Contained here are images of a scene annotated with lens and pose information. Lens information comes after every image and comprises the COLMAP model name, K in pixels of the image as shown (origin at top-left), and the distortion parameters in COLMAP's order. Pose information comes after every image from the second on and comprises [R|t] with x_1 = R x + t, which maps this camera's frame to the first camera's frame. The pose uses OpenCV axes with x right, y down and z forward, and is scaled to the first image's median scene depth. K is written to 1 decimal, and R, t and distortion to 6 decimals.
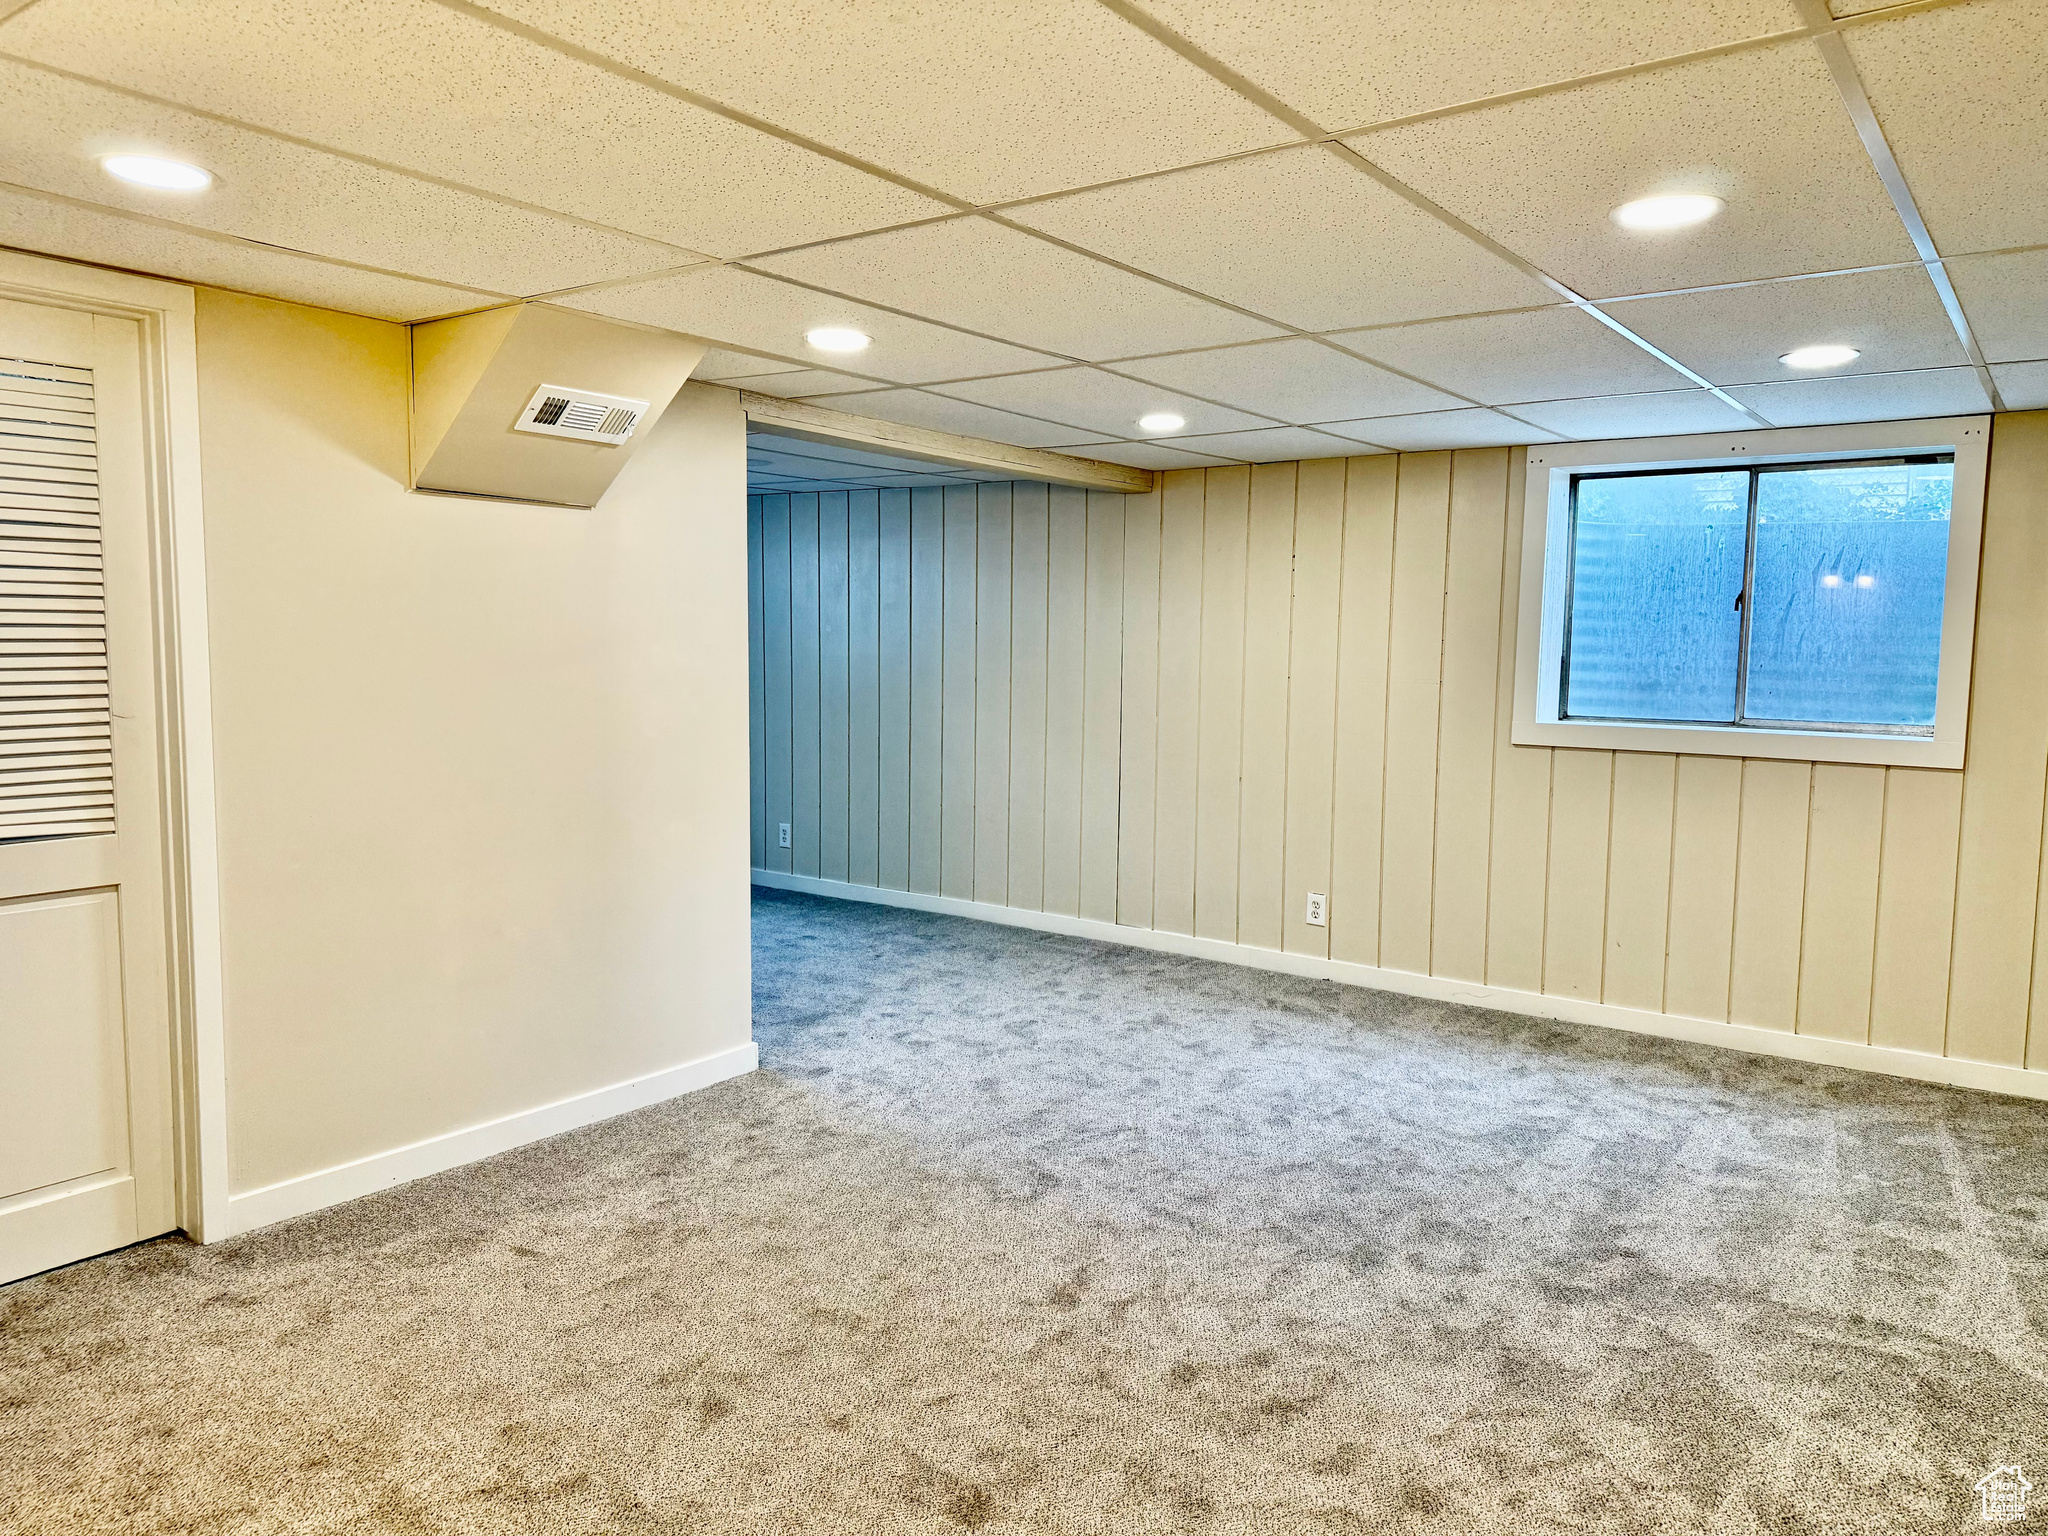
lens RADIAL K [[1439.1, 0, 1037.4], [0, 1439.1, 772.1], [0, 0, 1]] dist [0.104410, -0.120362]
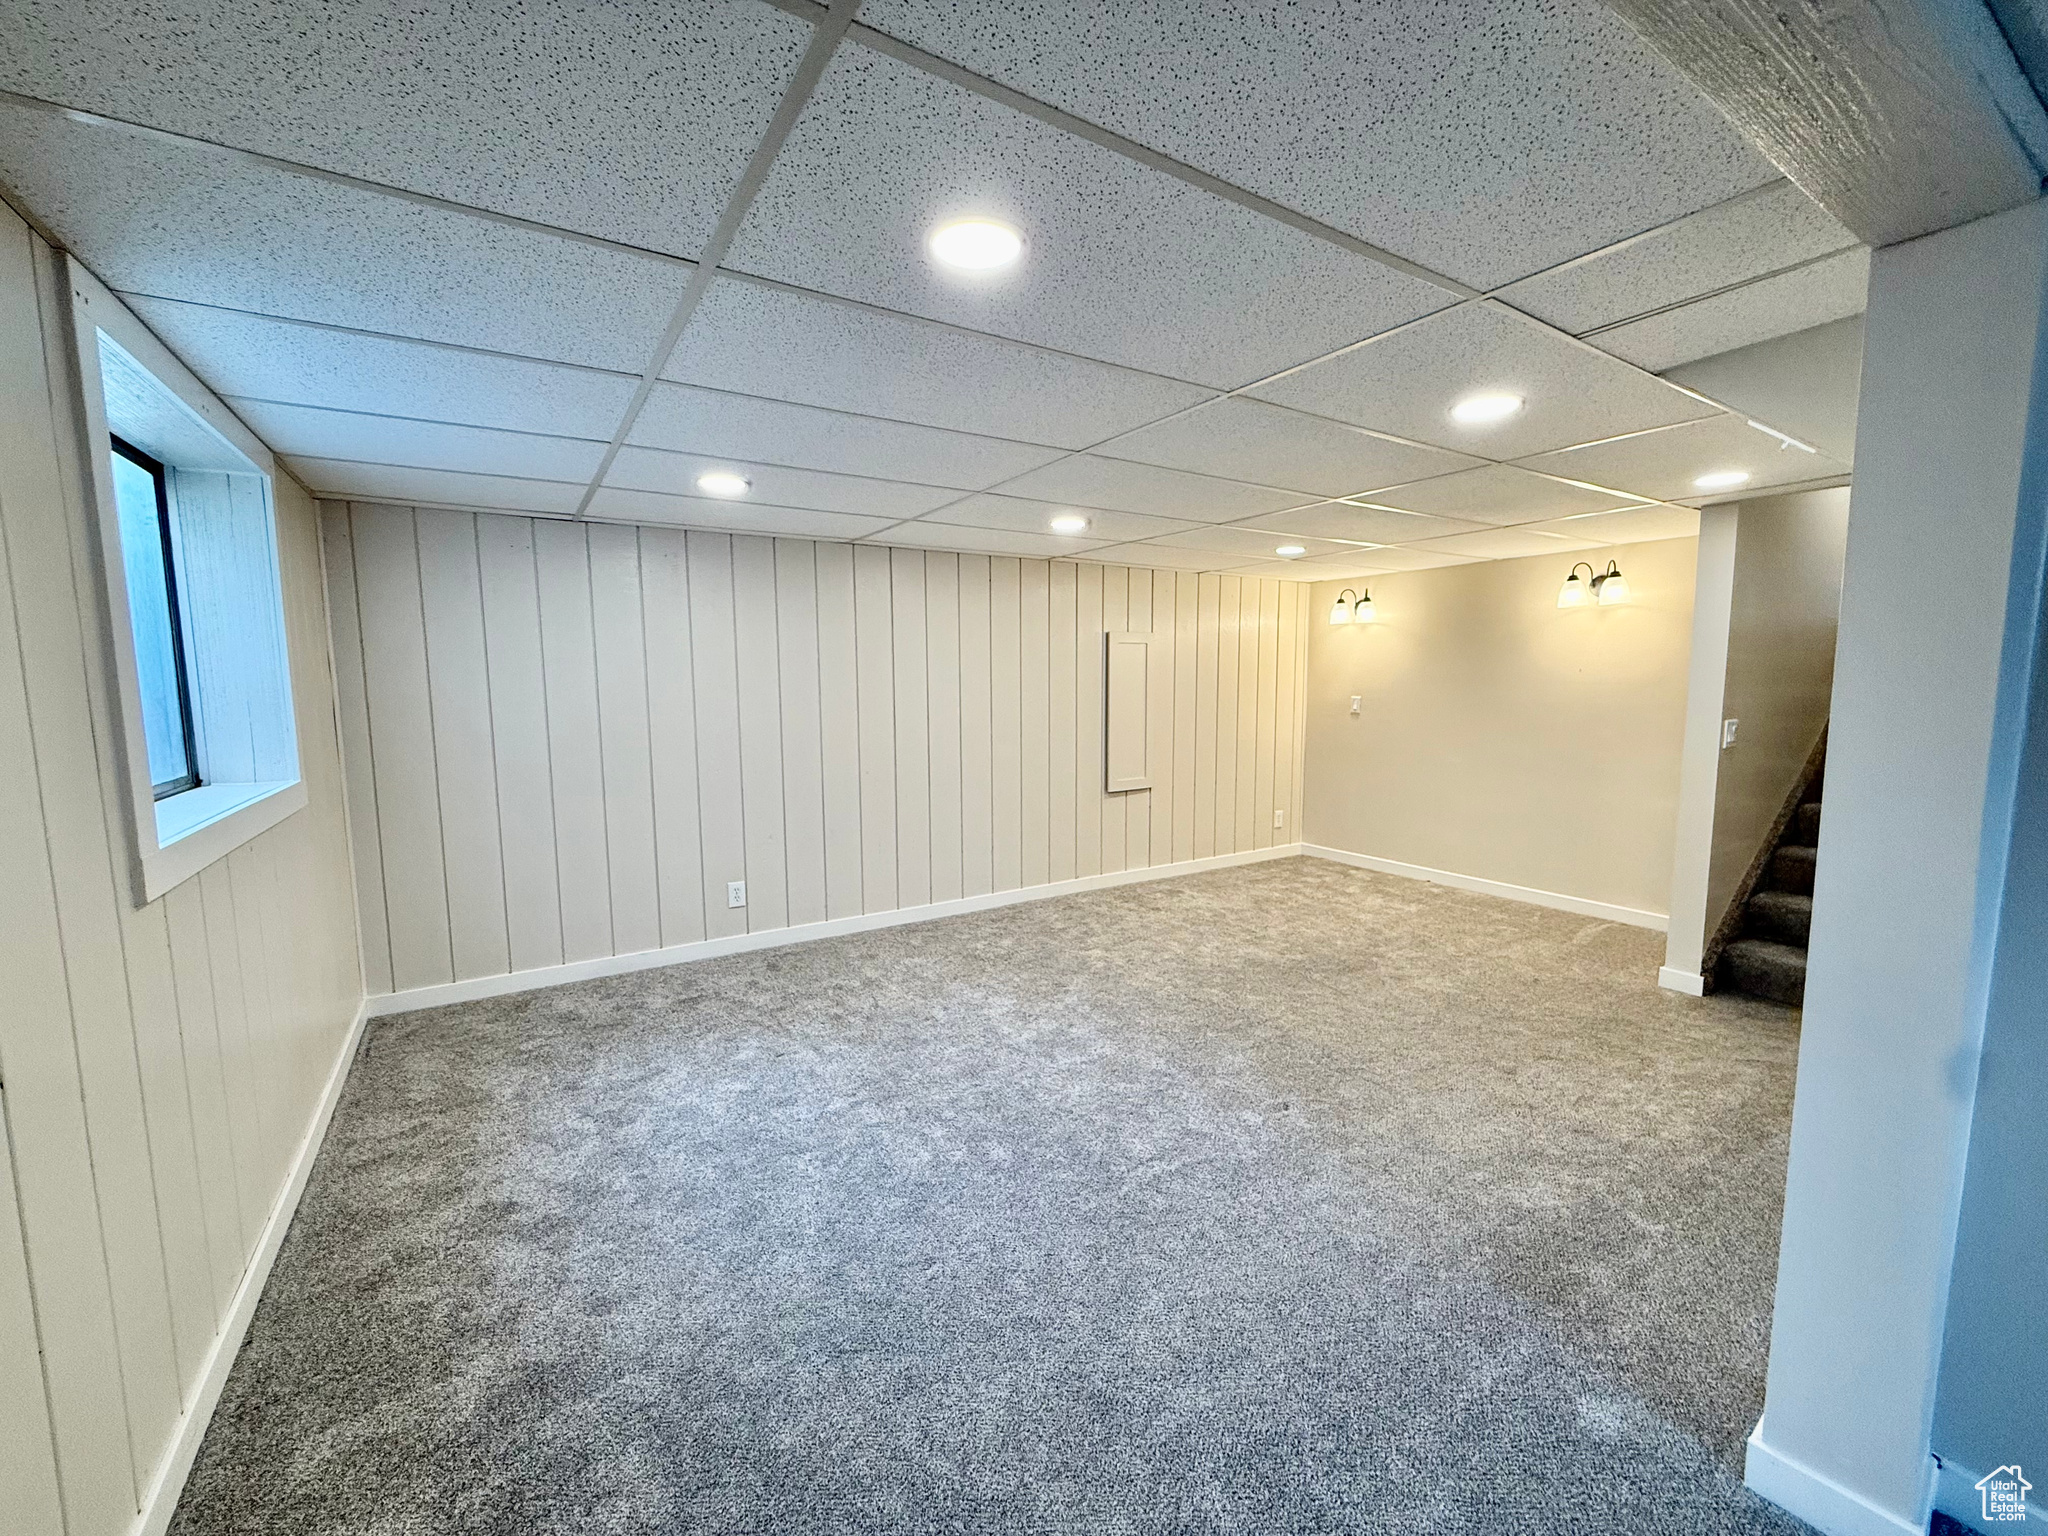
lens RADIAL K [[823.0, 0, 1024.2], [0, 823.0, 764.1], [0, 0, 1]] dist [0.012405, -0.000041]
pose [[-0.928134, -0.045545, 0.369449, -0.048902], [0.030160, 0.980023, 0.196583, -0.126790], [-0.371021, 0.193598, -0.908220, 1.291332]]
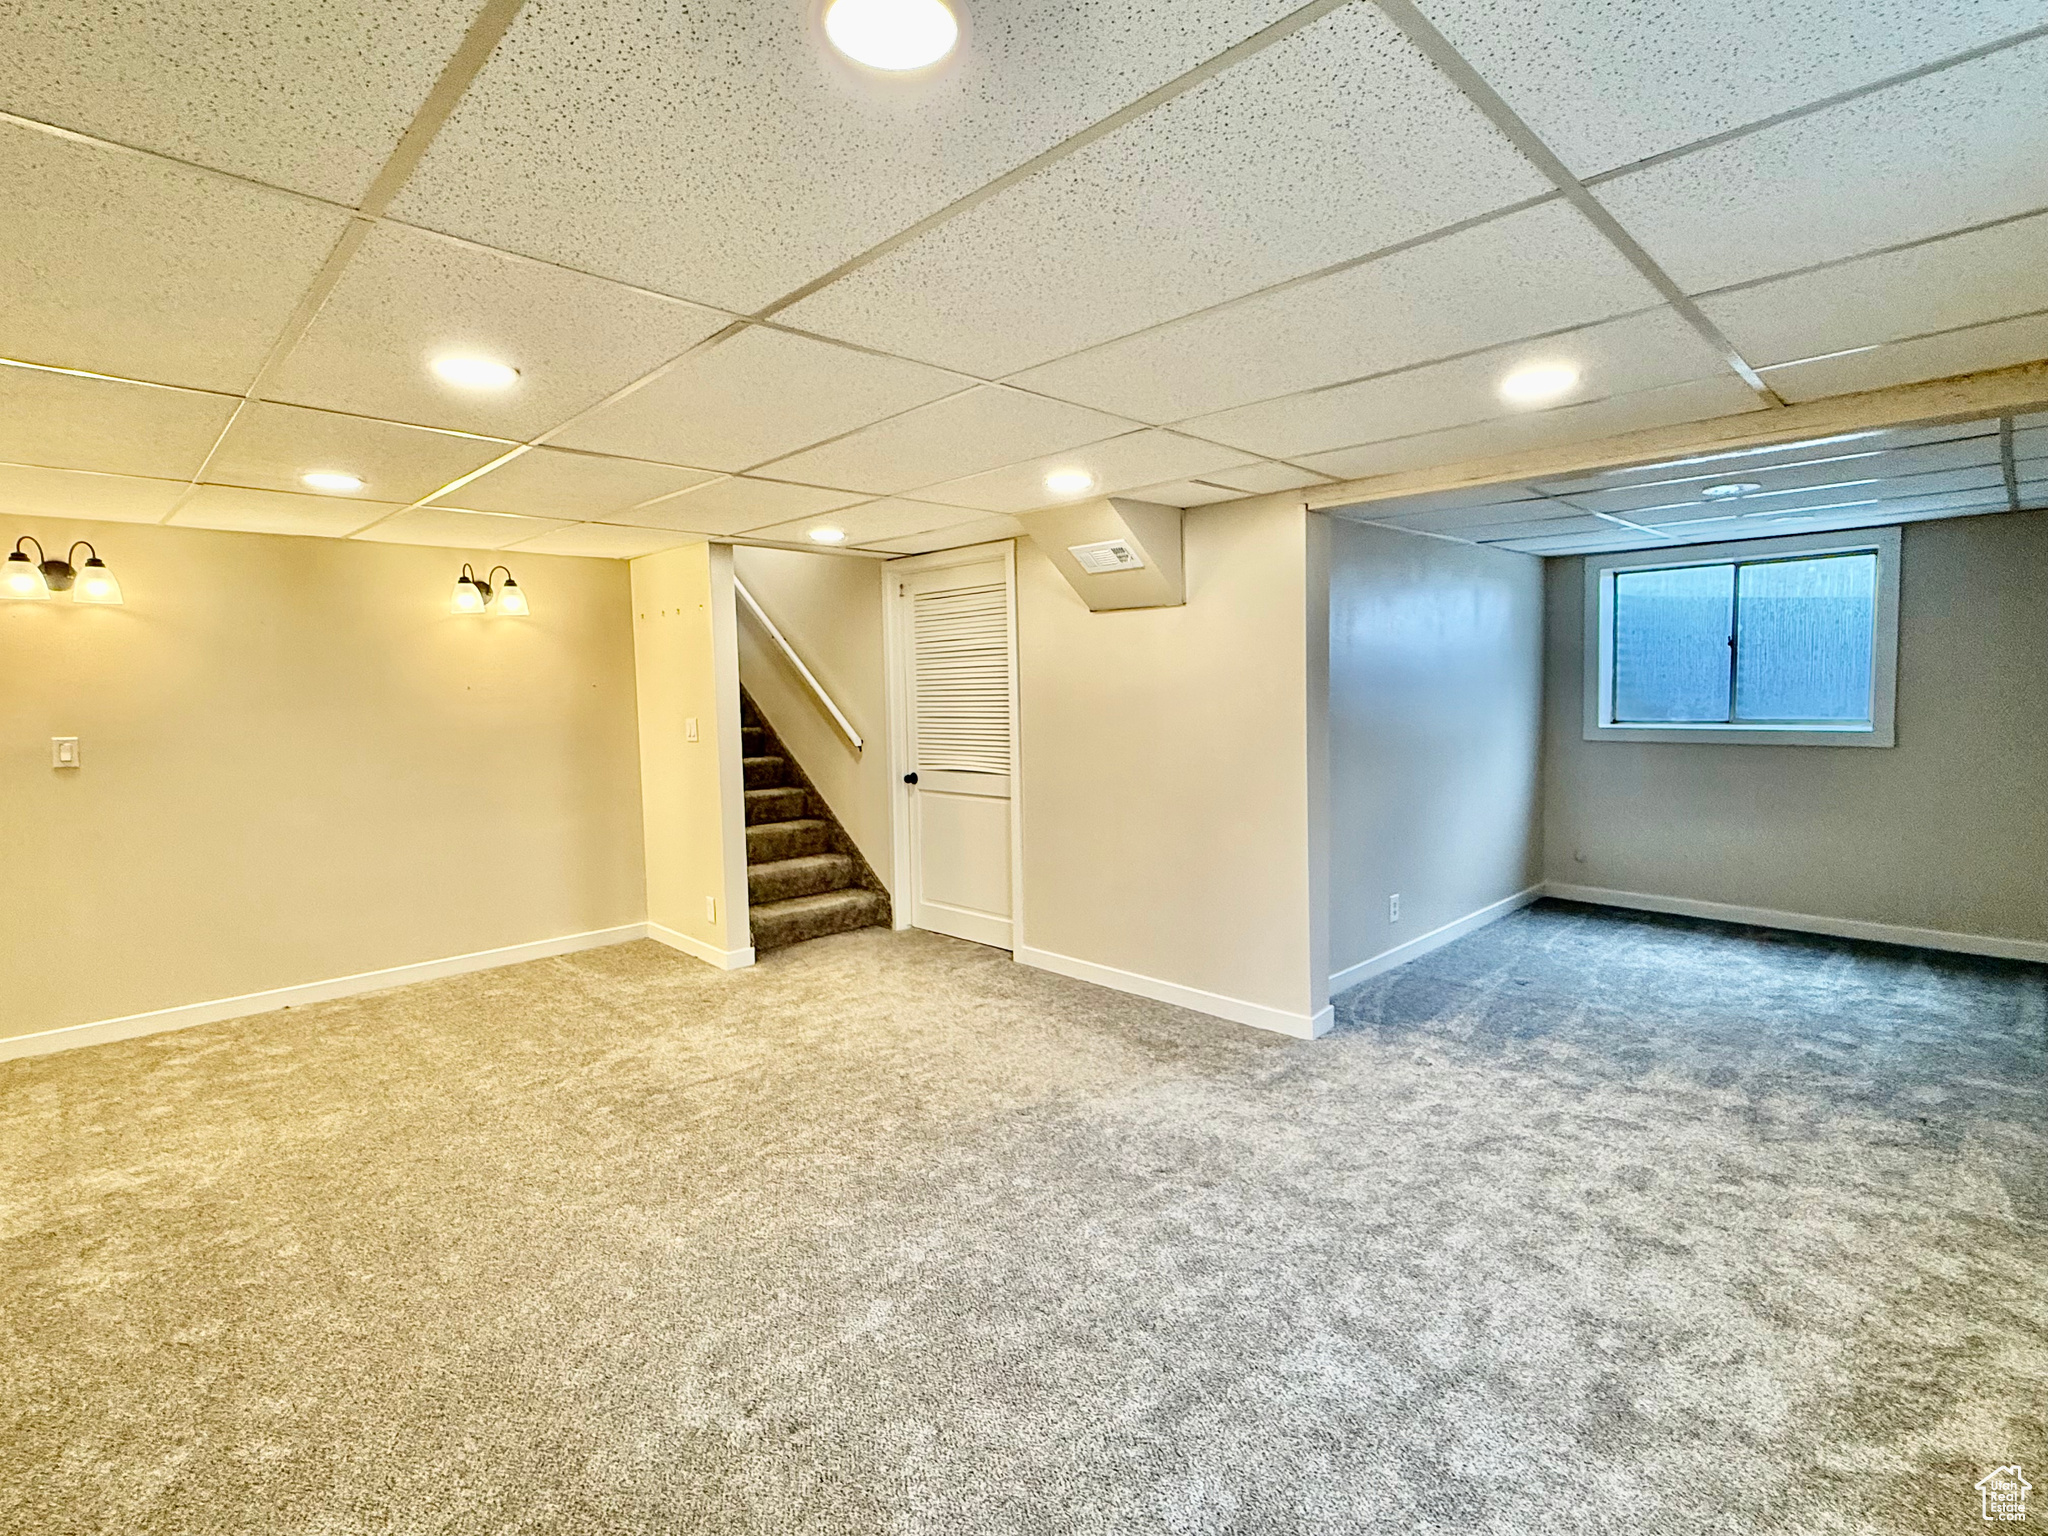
lens RADIAL K [[1000.5, 0, 1014.7], [0, 1000.5, 766.9], [0, 0, 1]] dist [0.001319, 0.000020]
pose [[-0.176548, 0.065066, -0.982139, 0.636293], [-0.079479, 0.993612, 0.080113, -0.068198], [0.981078, 0.092203, -0.170249, 0.849102]]
